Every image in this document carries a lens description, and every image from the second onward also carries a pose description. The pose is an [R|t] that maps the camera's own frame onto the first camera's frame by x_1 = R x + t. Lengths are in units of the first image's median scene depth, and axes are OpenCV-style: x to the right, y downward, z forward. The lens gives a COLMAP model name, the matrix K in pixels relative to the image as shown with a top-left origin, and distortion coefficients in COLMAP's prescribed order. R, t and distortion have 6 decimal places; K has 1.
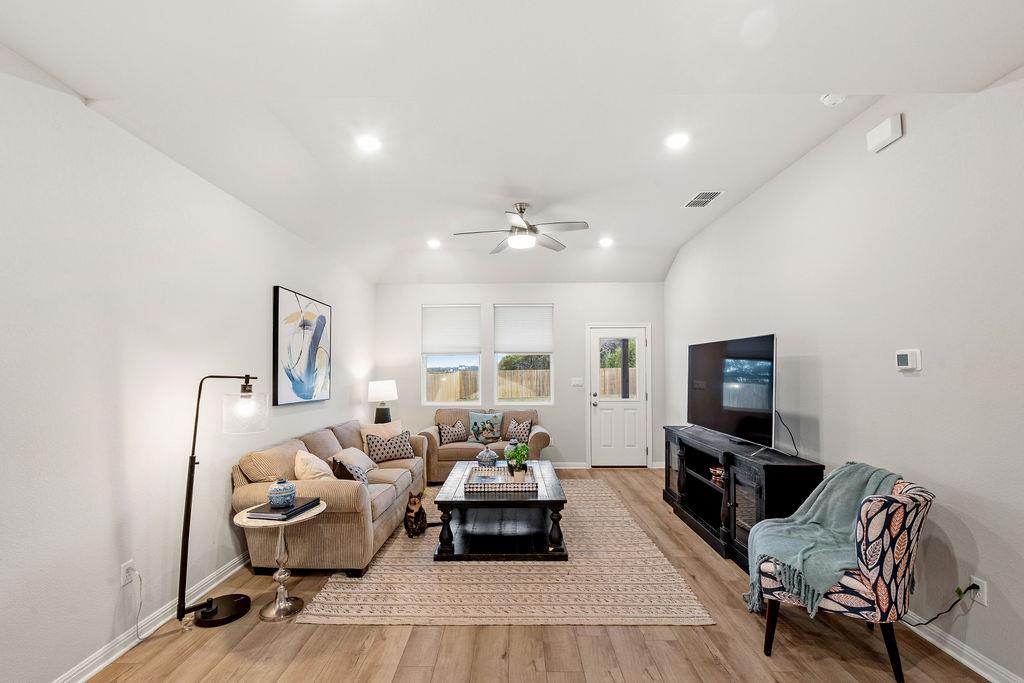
lens RADIAL K [[422.0, 0, 507.3], [0, 422.0, 366.0], [0, 0, 1]] dist [-0.000067, -0.000144]
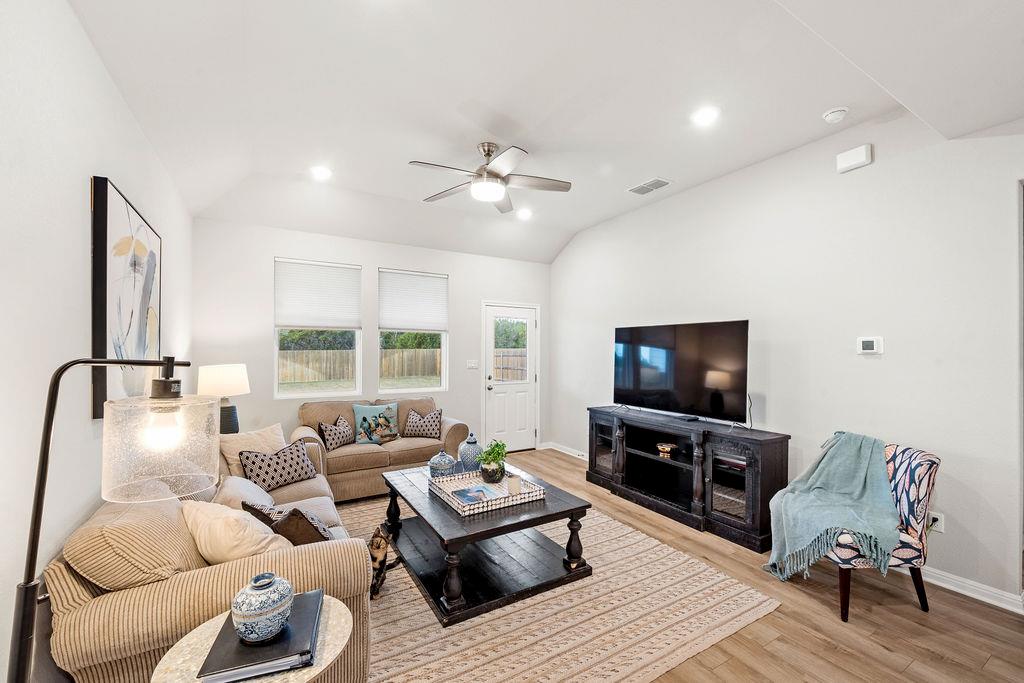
lens RADIAL K [[417.6, 0, 516.6], [0, 417.6, 354.1], [0, 0, 1]] dist [-0.000339, -0.000186]
pose [[0.854319, 0.004217, 0.519733, -0.331398], [-0.012775, 0.999835, 0.012888, 0.004795], [-0.519593, -0.017650, 0.854232, 0.281717]]
